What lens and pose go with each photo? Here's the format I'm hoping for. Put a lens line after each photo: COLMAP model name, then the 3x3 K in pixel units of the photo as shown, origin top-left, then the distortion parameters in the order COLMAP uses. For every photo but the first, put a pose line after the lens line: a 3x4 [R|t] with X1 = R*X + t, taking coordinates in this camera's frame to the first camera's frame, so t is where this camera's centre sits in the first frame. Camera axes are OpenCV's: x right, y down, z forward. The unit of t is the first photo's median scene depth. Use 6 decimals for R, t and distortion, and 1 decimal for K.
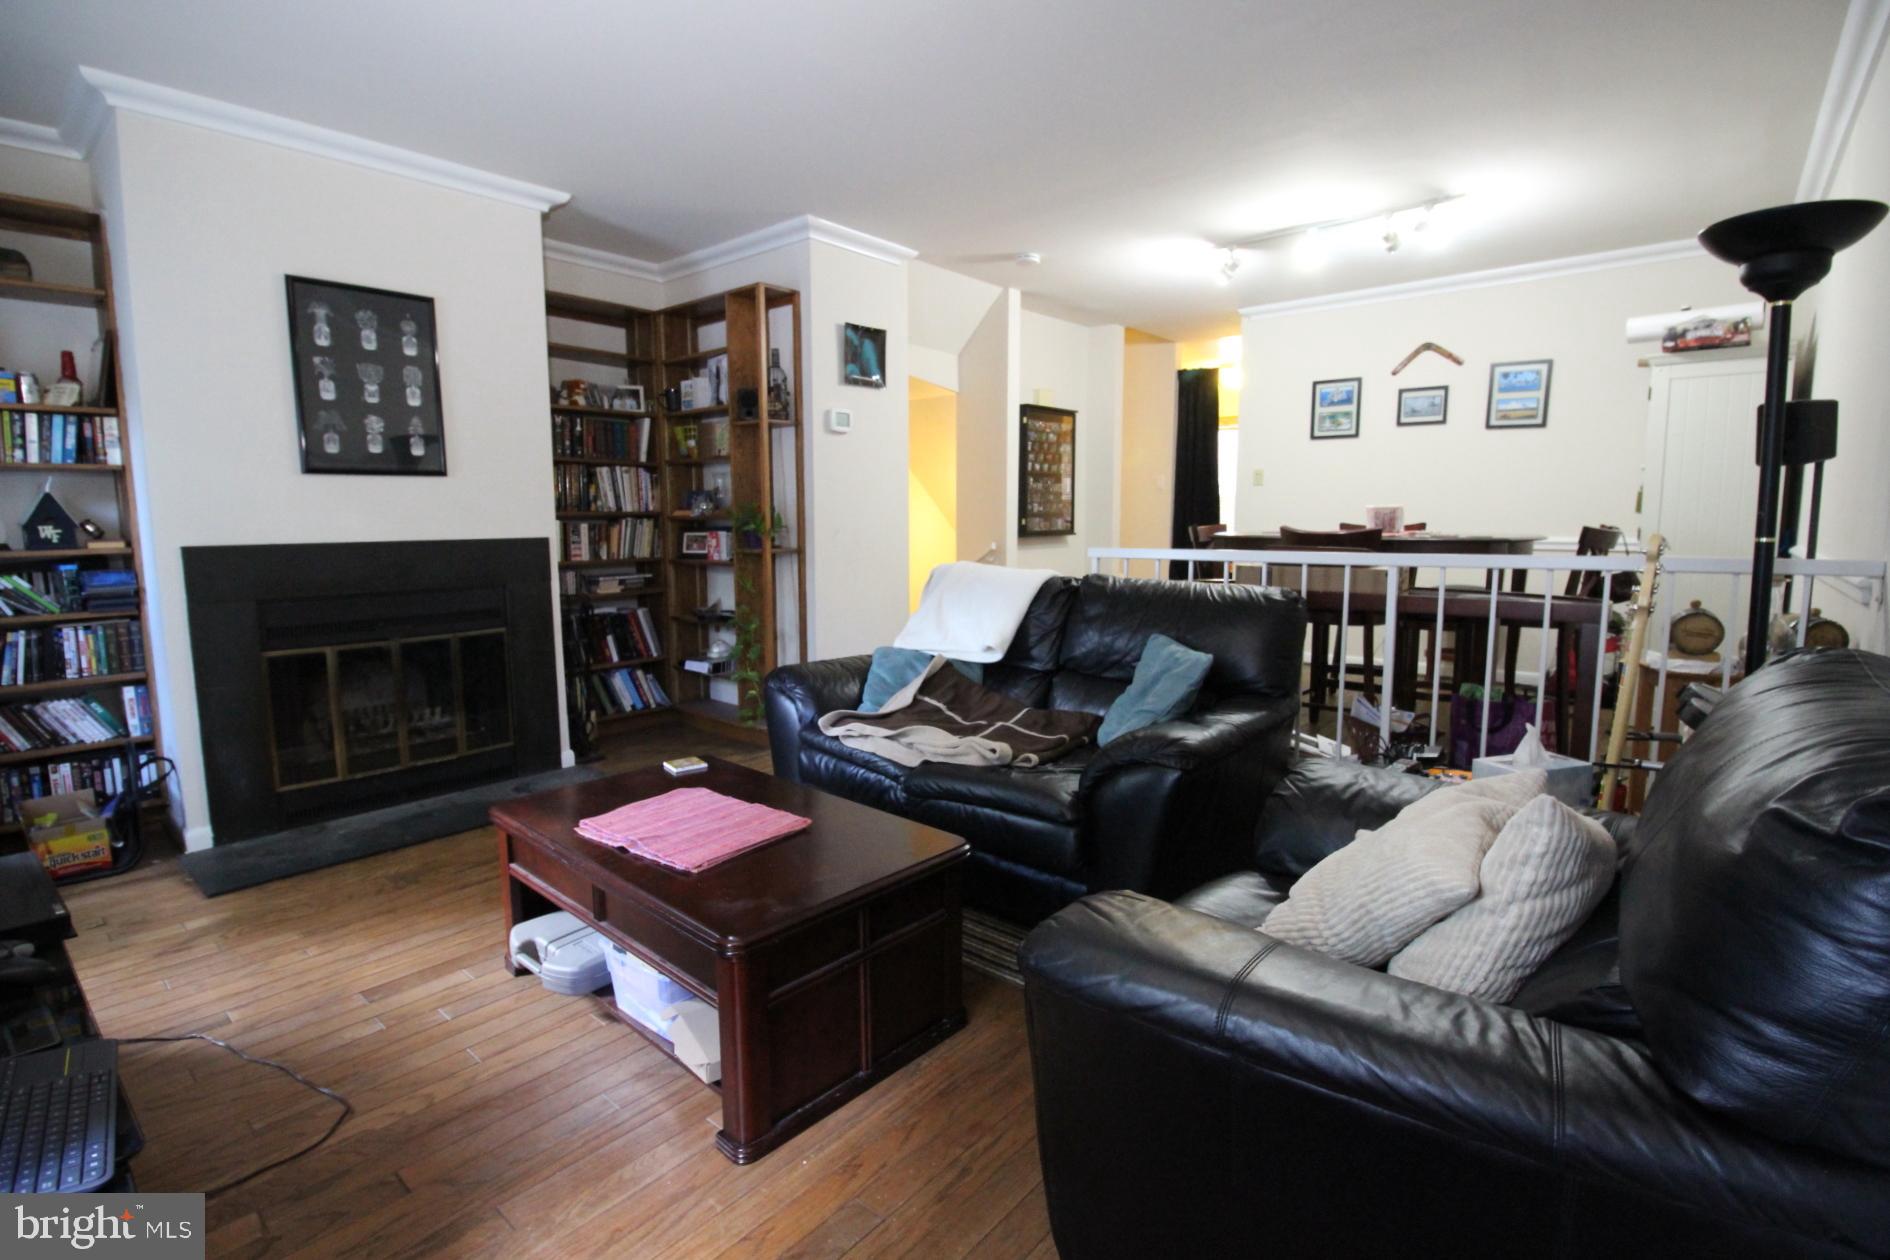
lens RADIAL K [[888.1, 0, 945.0], [0, 888.1, 630.0], [0, 0, 1]] dist [-0.018532, -0.000050]
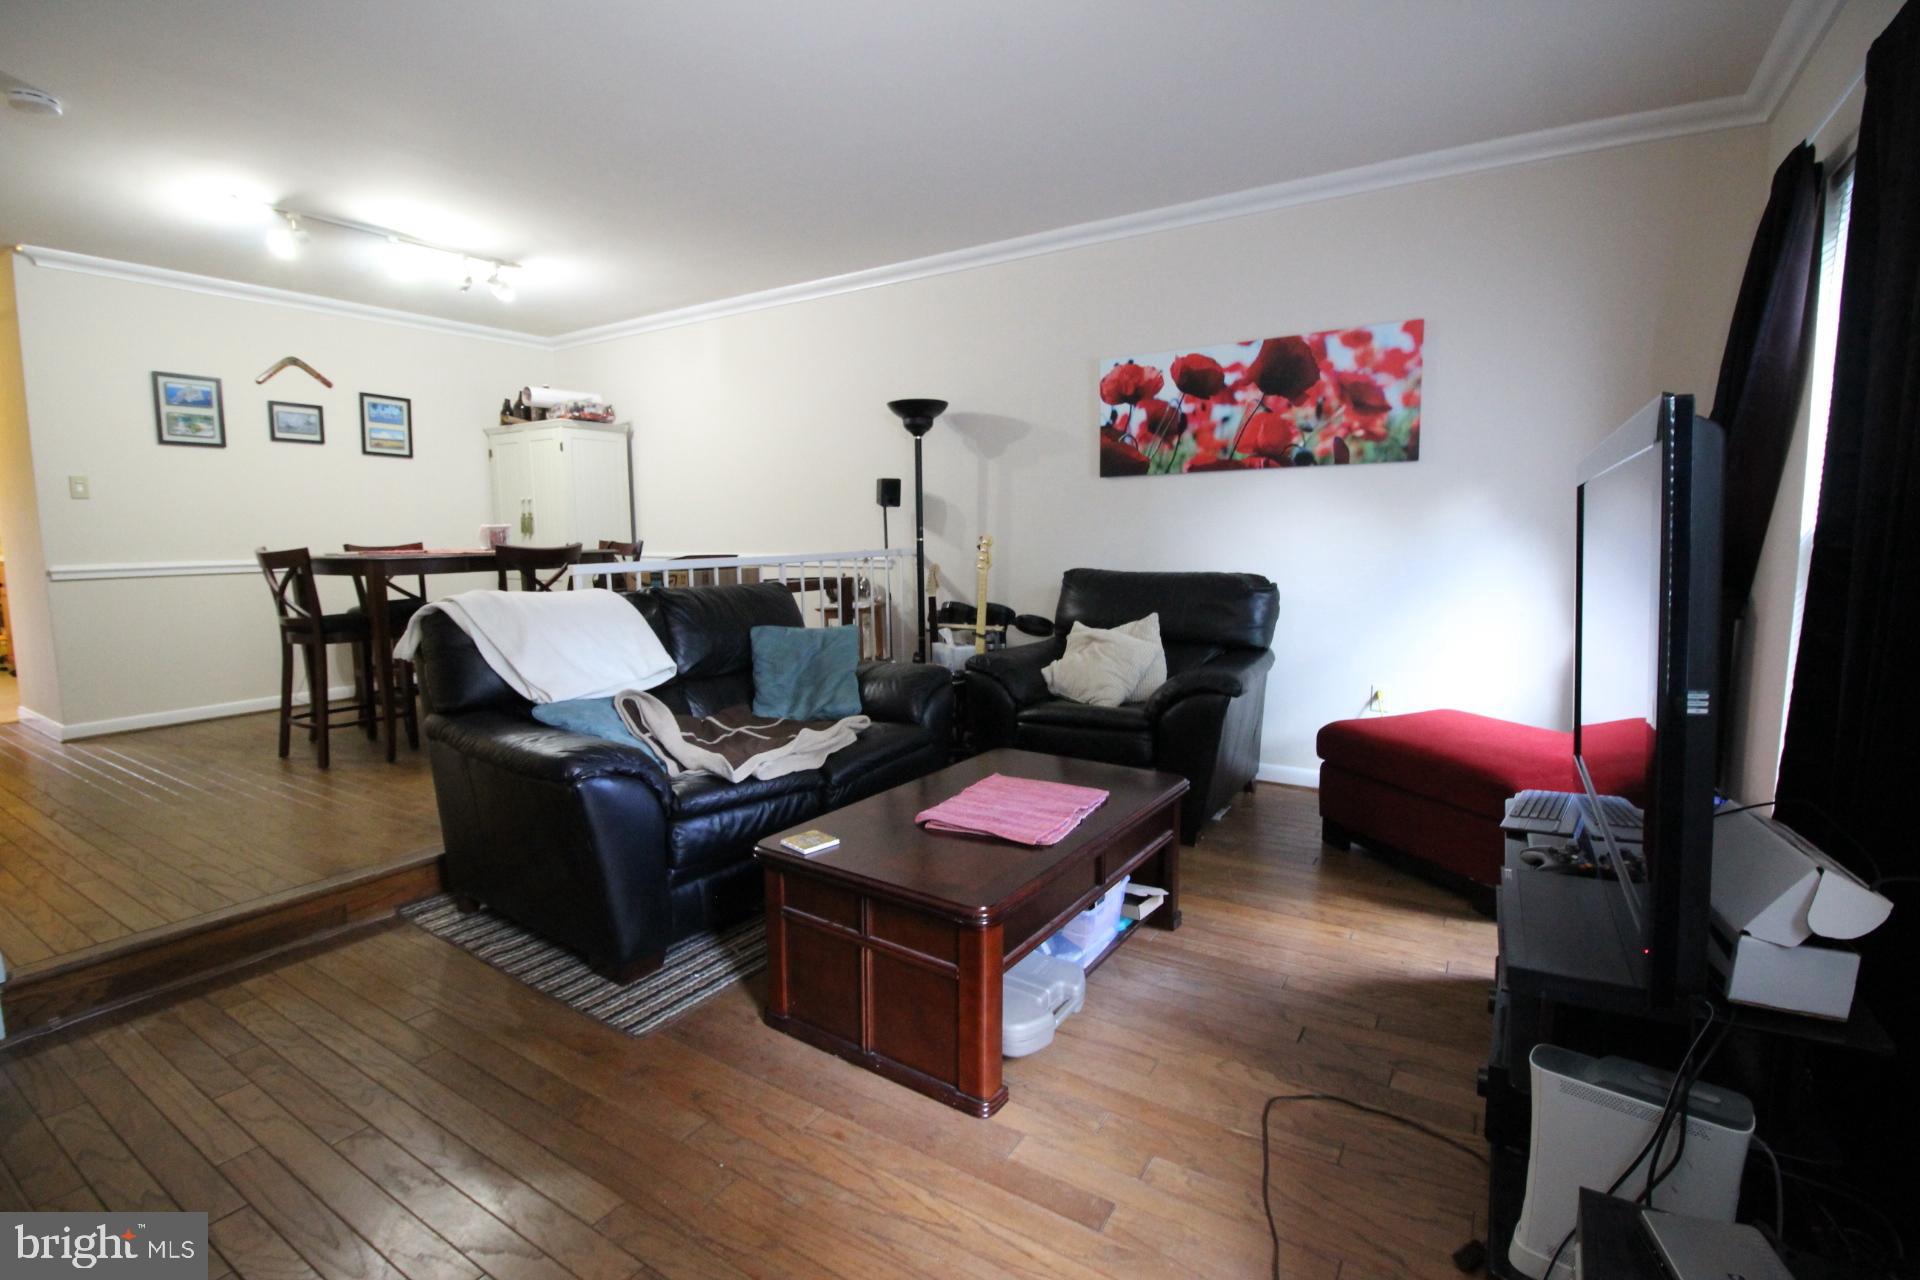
lens RADIAL K [[887.7, 0, 934.2], [0, 887.7, 641.3], [0, 0, 1]] dist [-0.002882, -0.000882]
pose [[-0.118750, -0.117519, 0.985945, -0.547671], [0.138267, 0.981339, 0.133623, -0.058433], [-0.983250, 0.152192, -0.100285, 0.484451]]
